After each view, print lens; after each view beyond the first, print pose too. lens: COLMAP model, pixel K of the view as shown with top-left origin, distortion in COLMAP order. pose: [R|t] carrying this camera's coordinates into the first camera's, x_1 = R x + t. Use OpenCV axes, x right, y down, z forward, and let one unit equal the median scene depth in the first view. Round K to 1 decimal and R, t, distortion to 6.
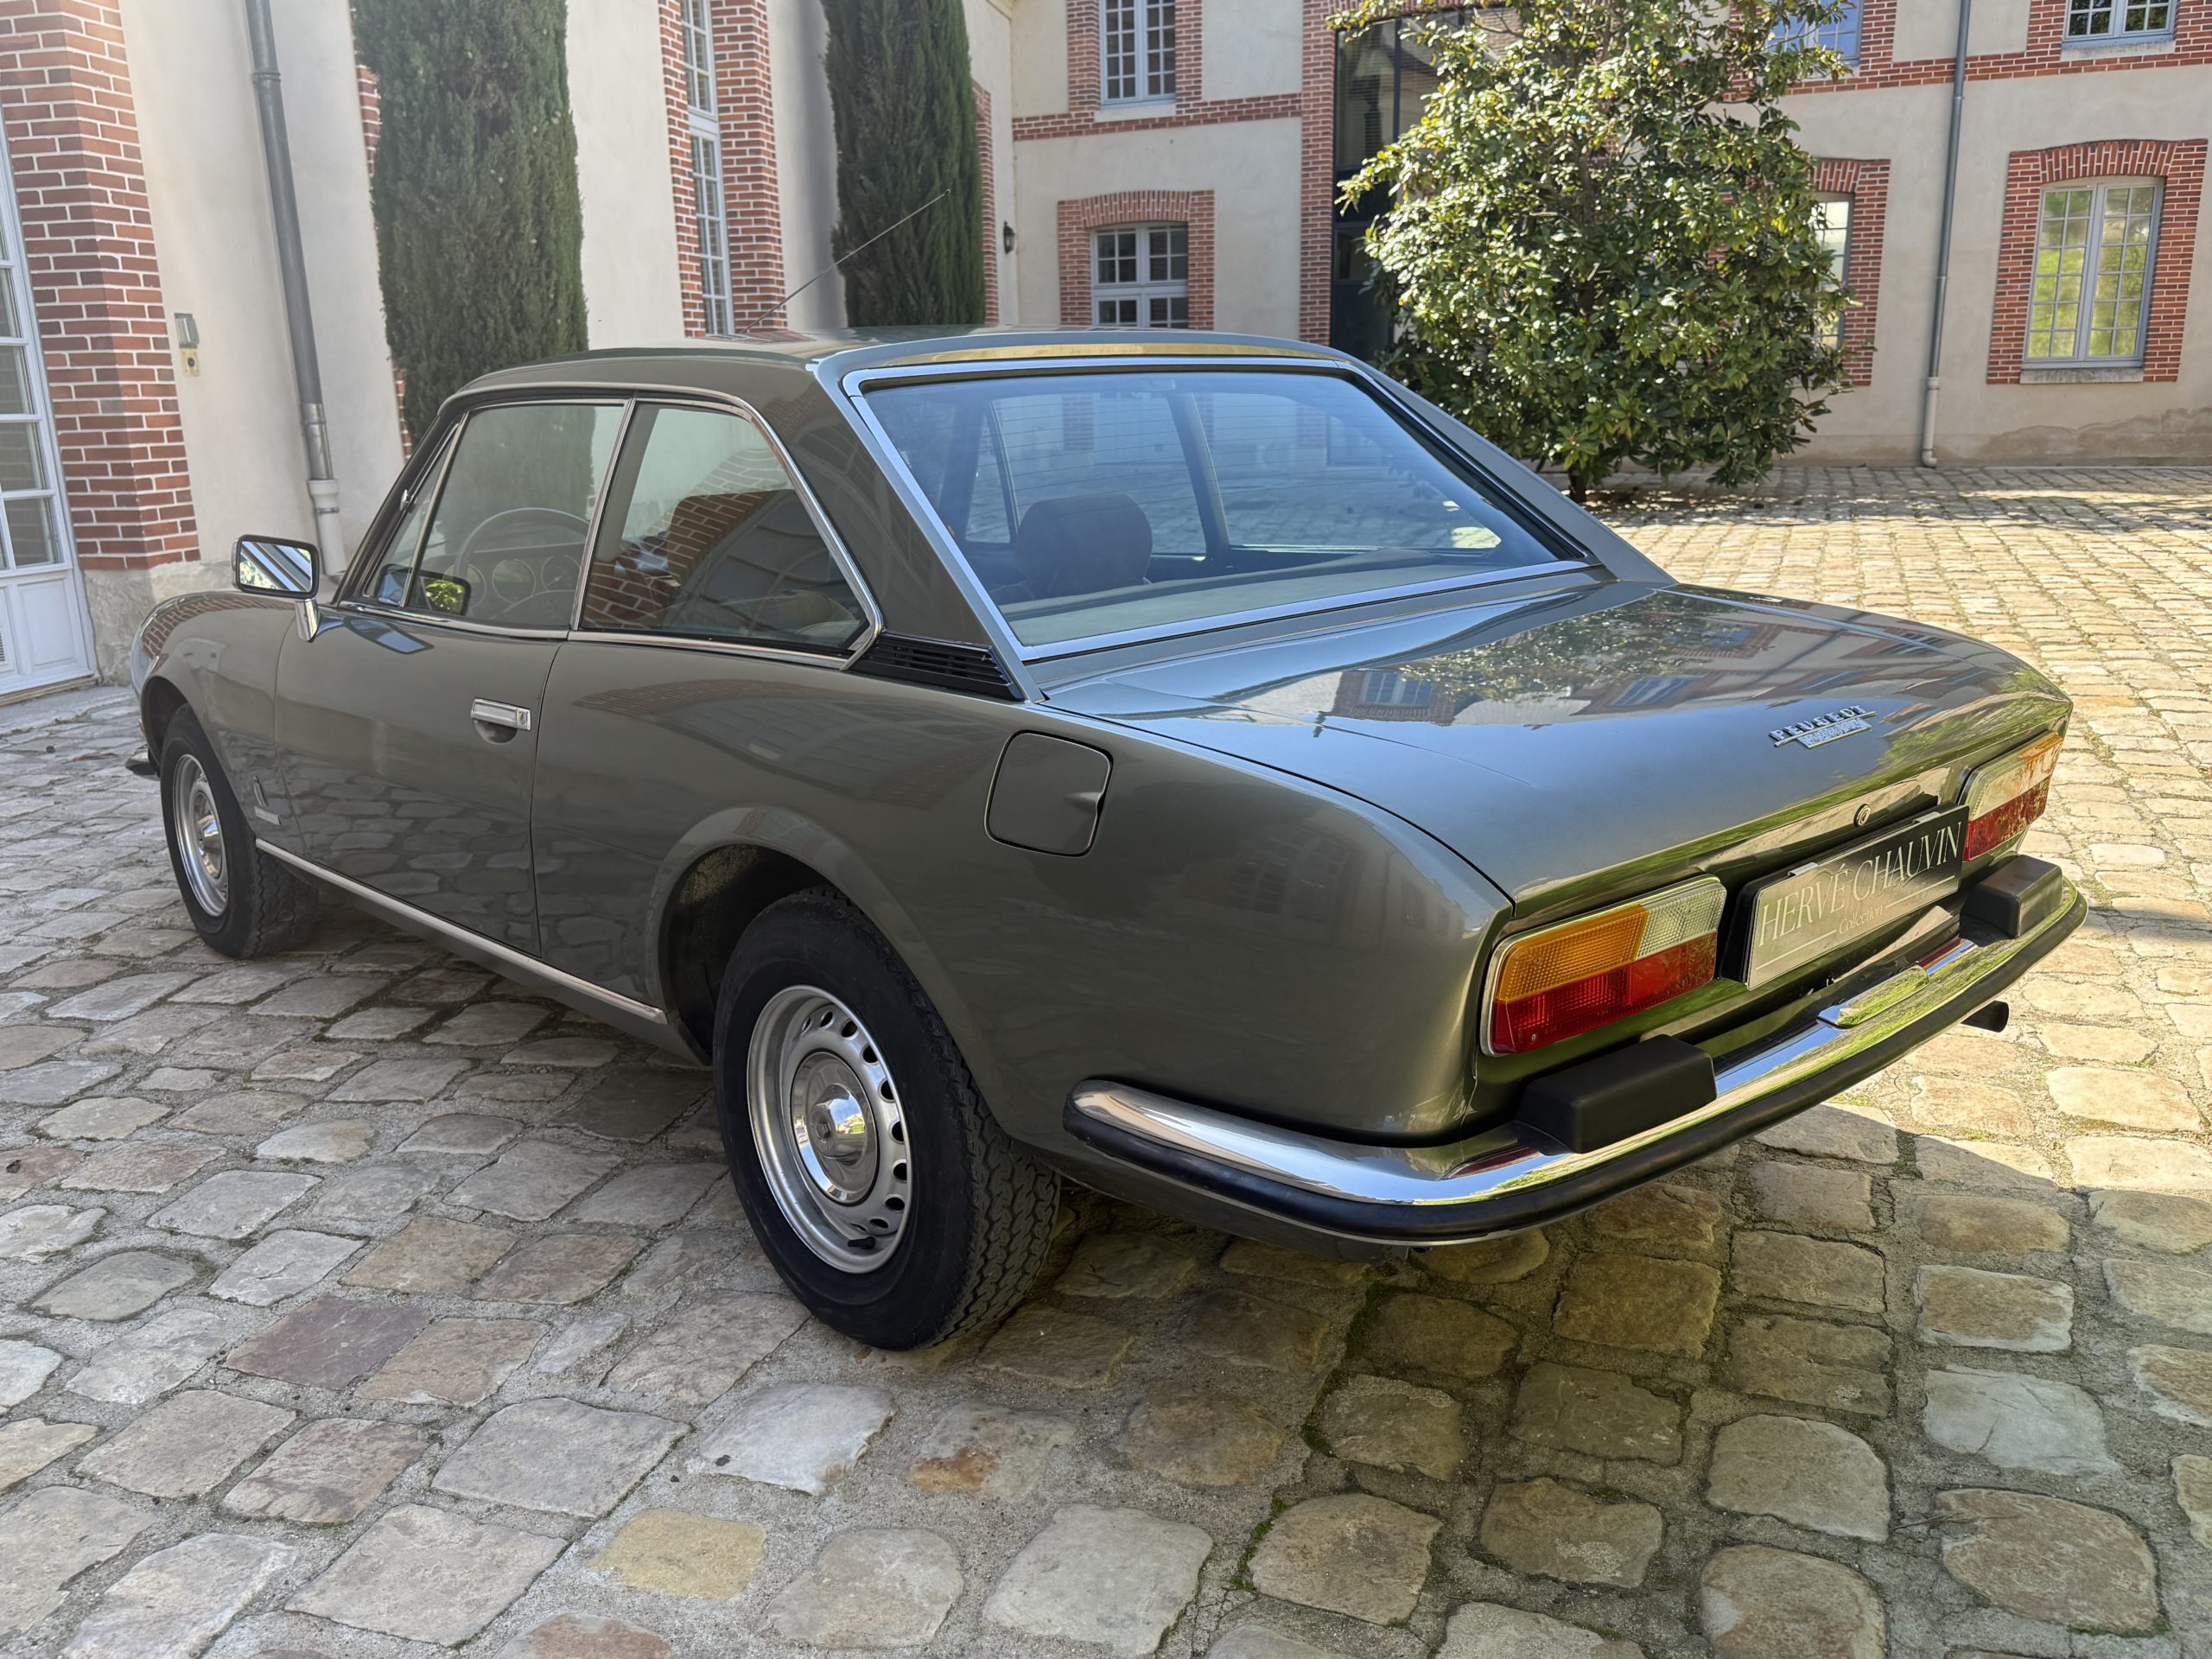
lens RADIAL K [[1712.0, 0, 1106.0], [0, 1712.0, 829.5], [0, 0, 1]] dist [0.015011, 0.002829]
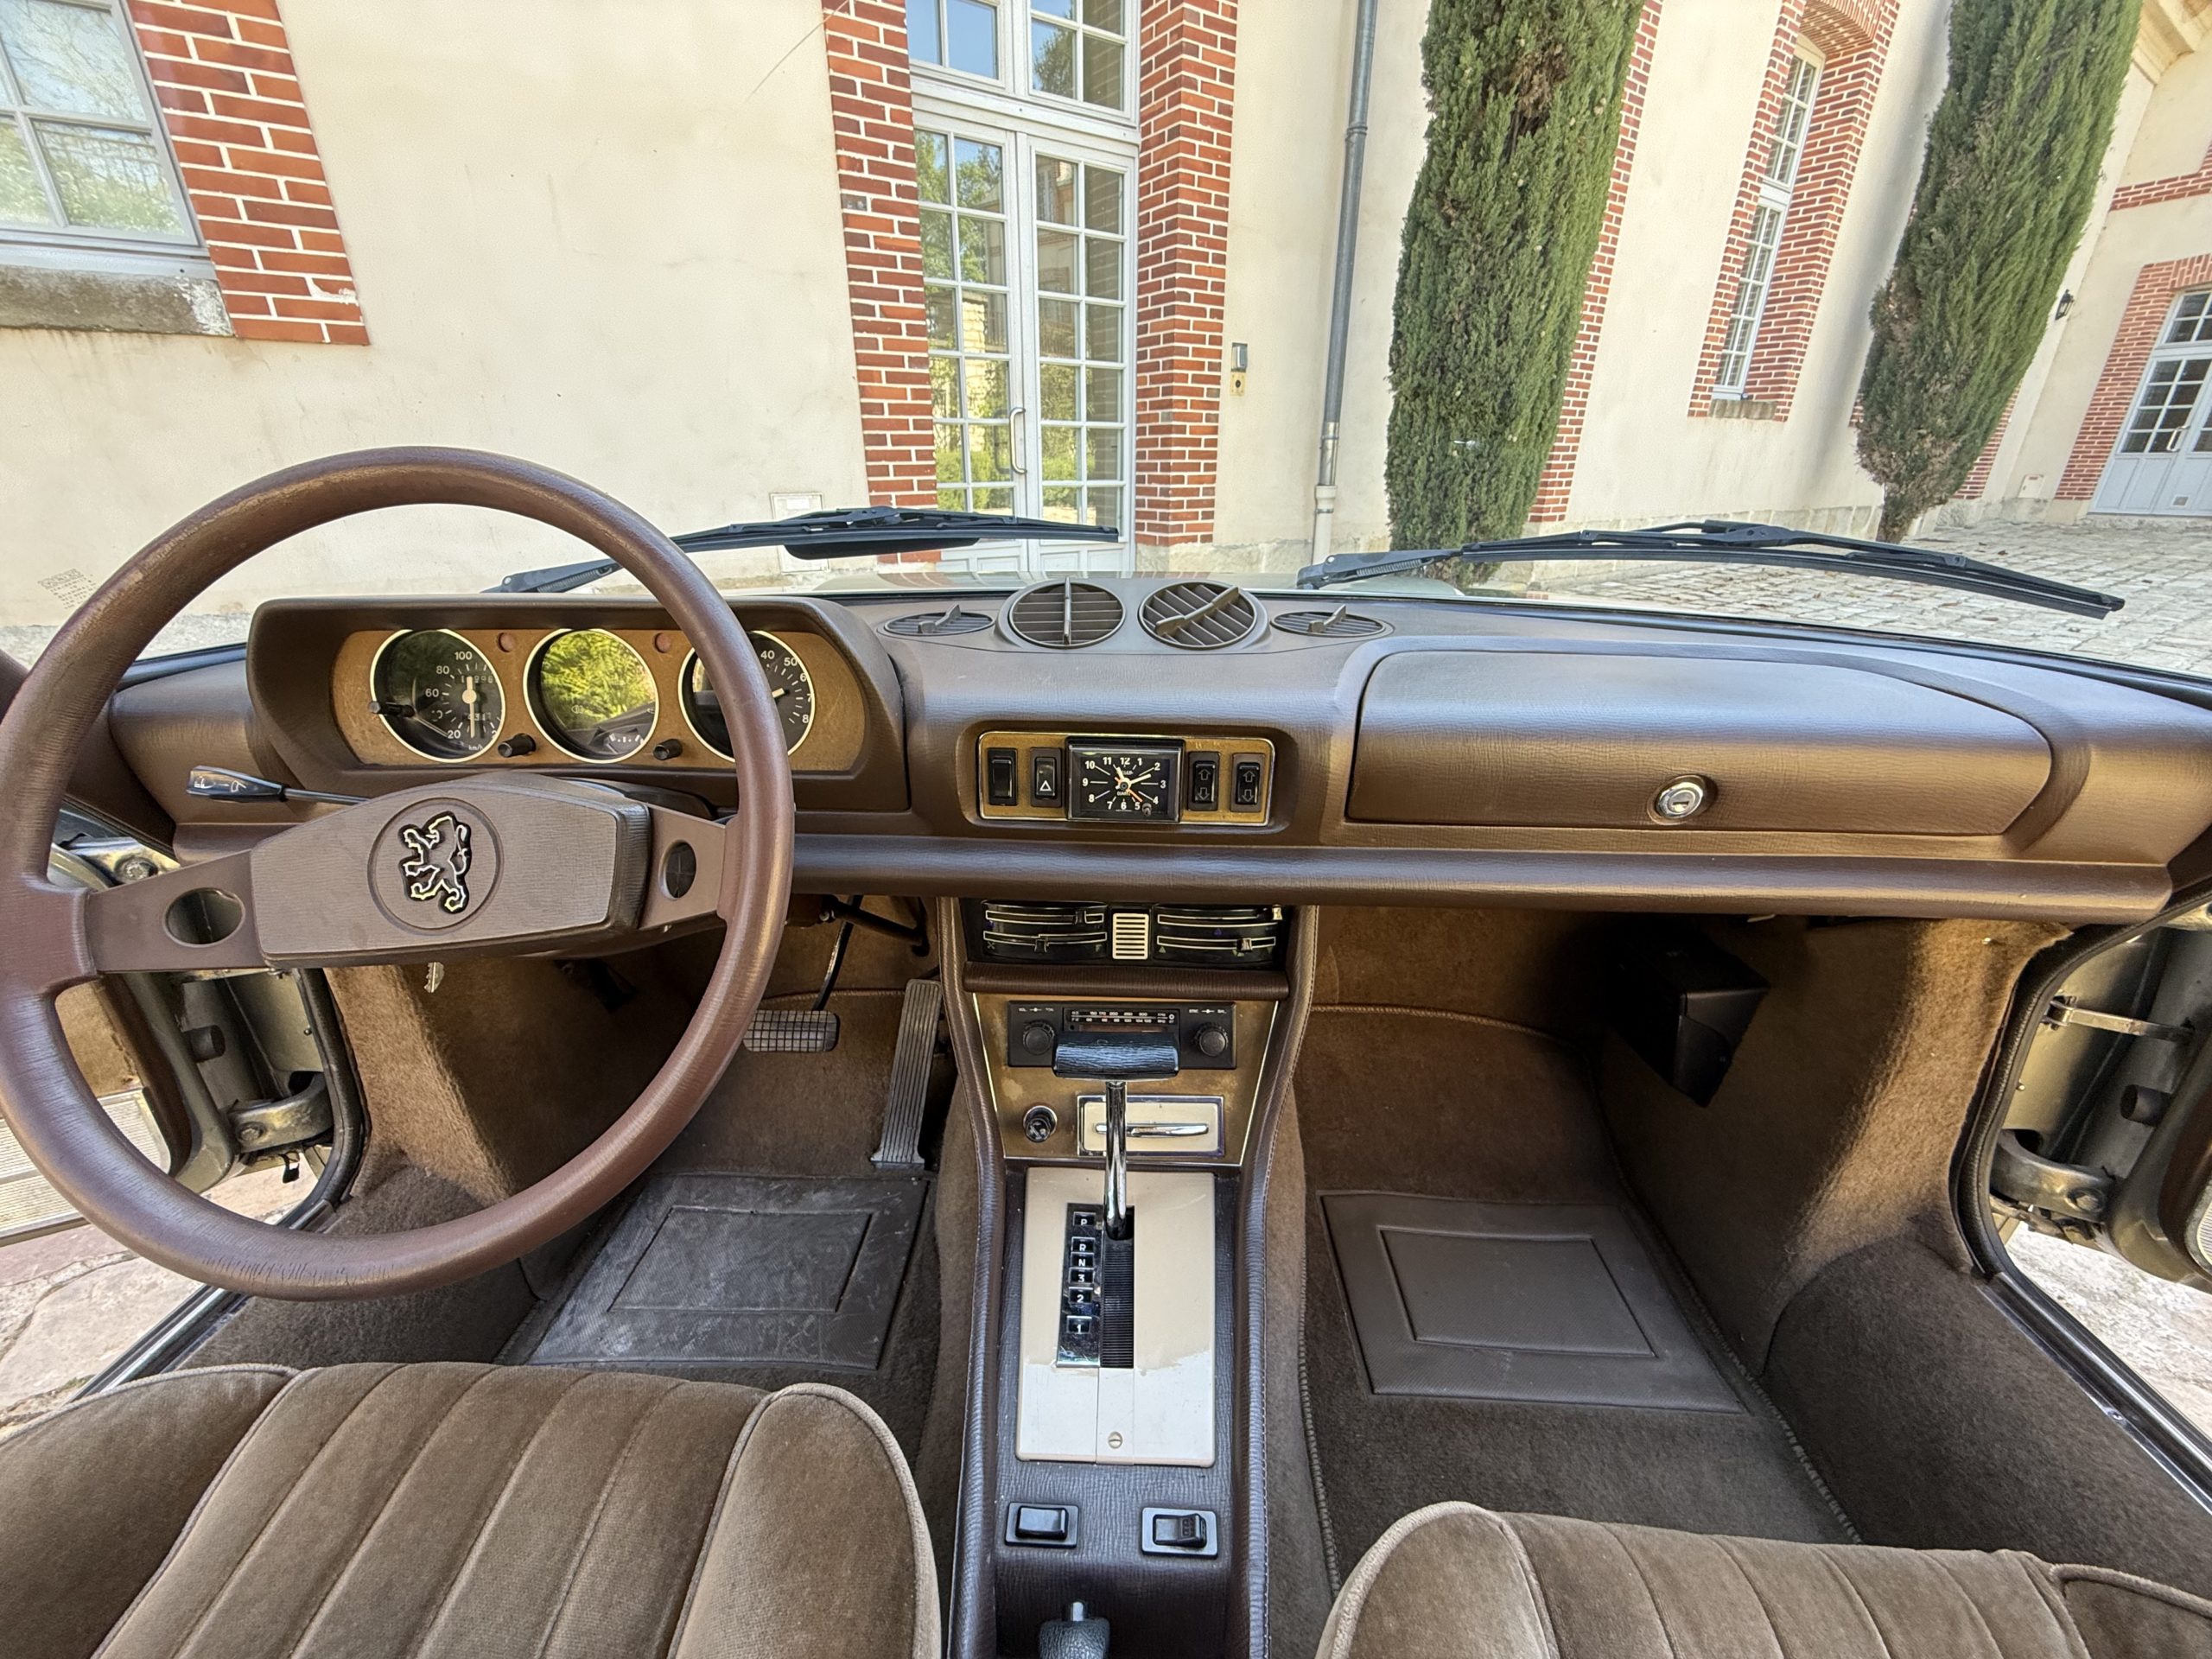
lens RADIAL K [[892.4, 0, 1106.0], [0, 892.4, 829.5], [0, 0, 1]] dist [-0.025161, 0.008423]
pose [[0.703369, 0.295702, -0.646399, -0.077312], [-0.193160, 0.954658, 0.226534, -0.085426], [0.684077, -0.034478, 0.728595, 0.439548]]
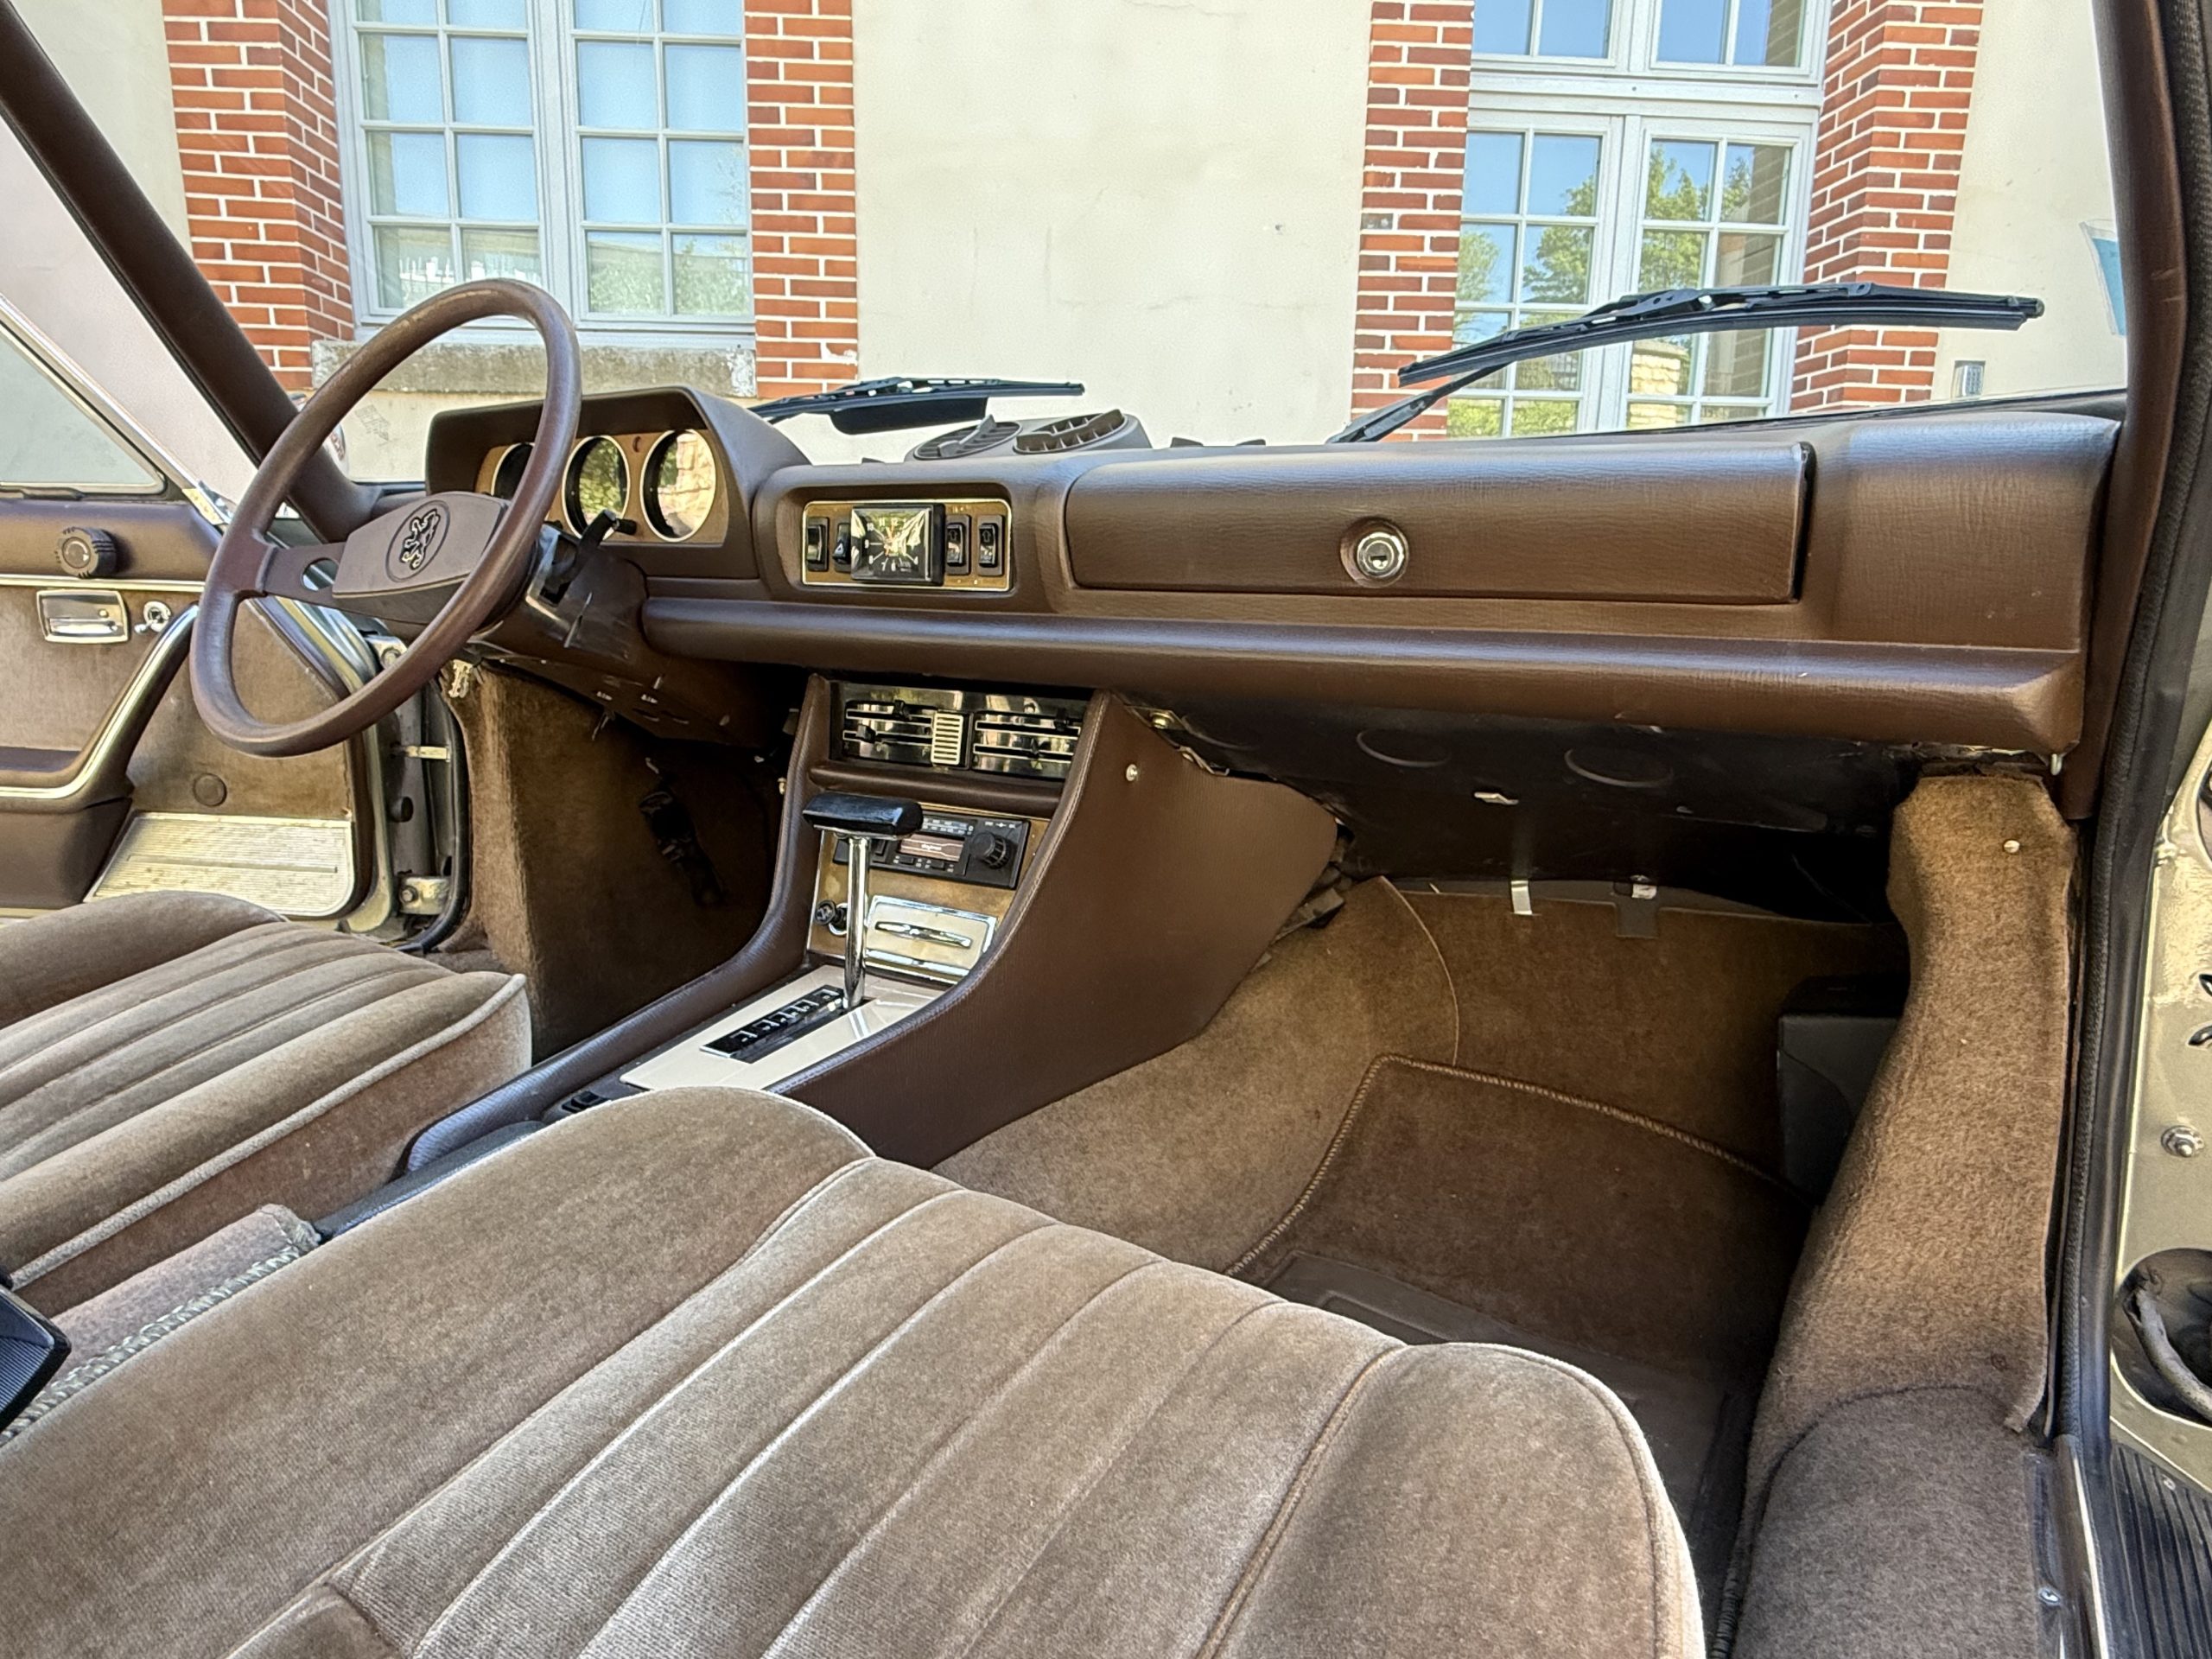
lens RADIAL K [[1313.0, 0, 1106.0], [0, 1313.0, 829.5], [0, 0, 1]] dist [-0.004169, -0.006453]
pose [[0.239458, 0.208152, -0.948331, -0.000146], [-0.257176, 0.955458, 0.144779, -0.069670], [0.936227, 0.209219, 0.282324, 0.485492]]
